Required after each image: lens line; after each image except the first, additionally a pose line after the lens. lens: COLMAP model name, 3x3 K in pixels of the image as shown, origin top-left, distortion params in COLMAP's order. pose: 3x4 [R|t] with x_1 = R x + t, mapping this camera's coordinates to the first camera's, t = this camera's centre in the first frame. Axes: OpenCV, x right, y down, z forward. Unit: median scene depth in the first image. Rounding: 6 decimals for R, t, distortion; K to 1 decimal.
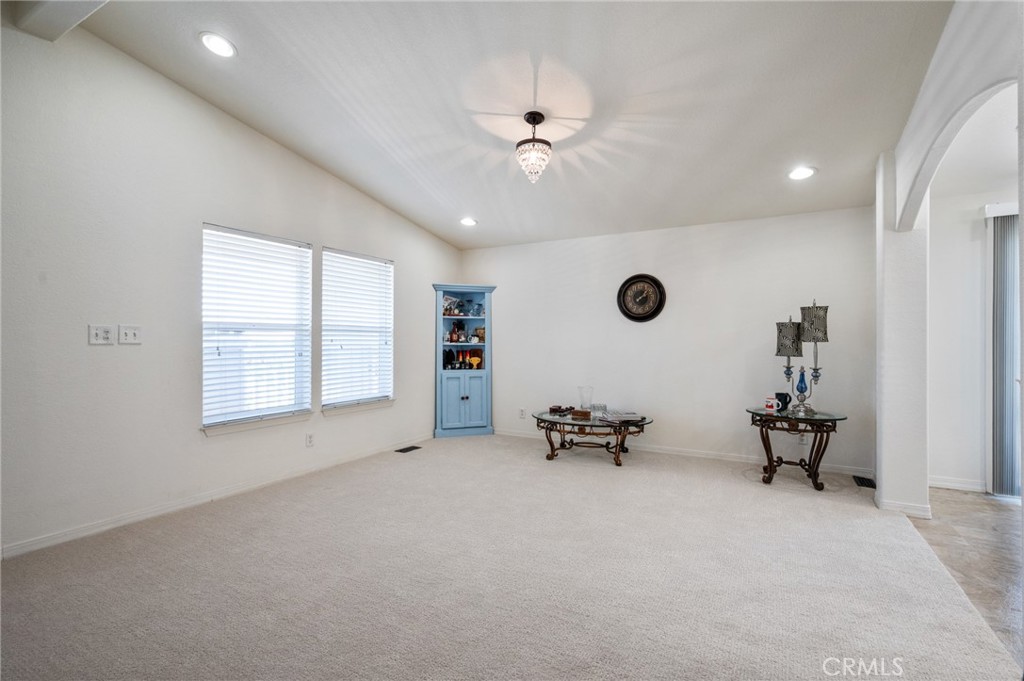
lens RADIAL K [[472.7, 0, 512.0], [0, 472.7, 340.5], [0, 0, 1]] dist [-0.000624, -0.000089]
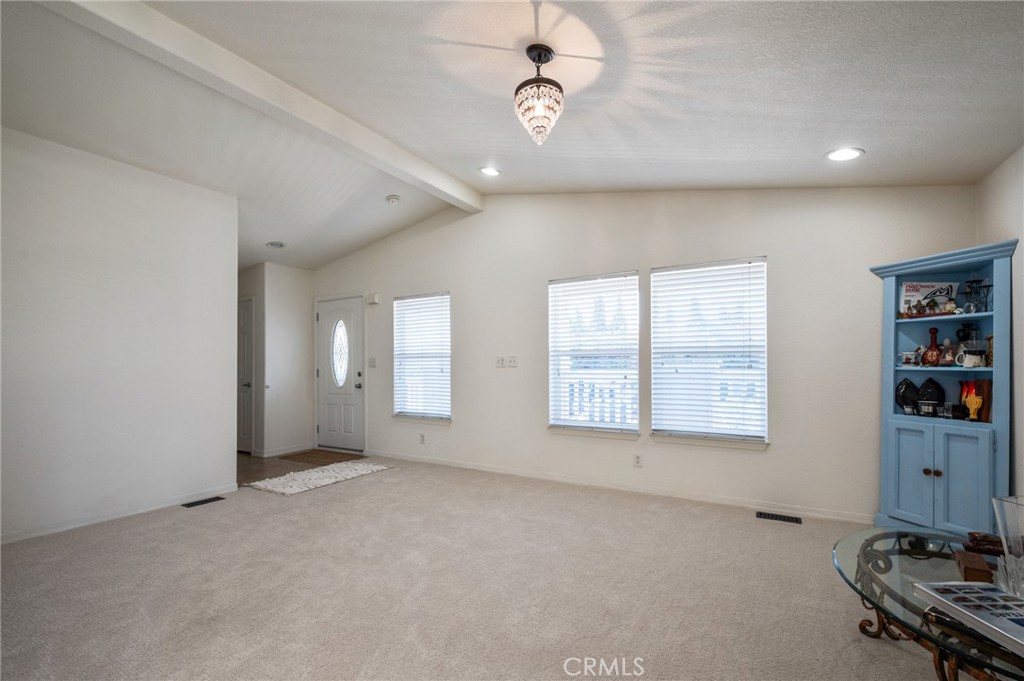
lens RADIAL K [[452.7, 0, 514.0], [0, 452.7, 360.4], [0, 0, 1]] dist [-0.000761, -0.000255]
pose [[-0.028992, -0.012357, -0.999503, 0.476271], [0.003264, 0.999917, -0.012457, 0.003386], [0.999574, -0.003623, -0.028950, 0.637369]]
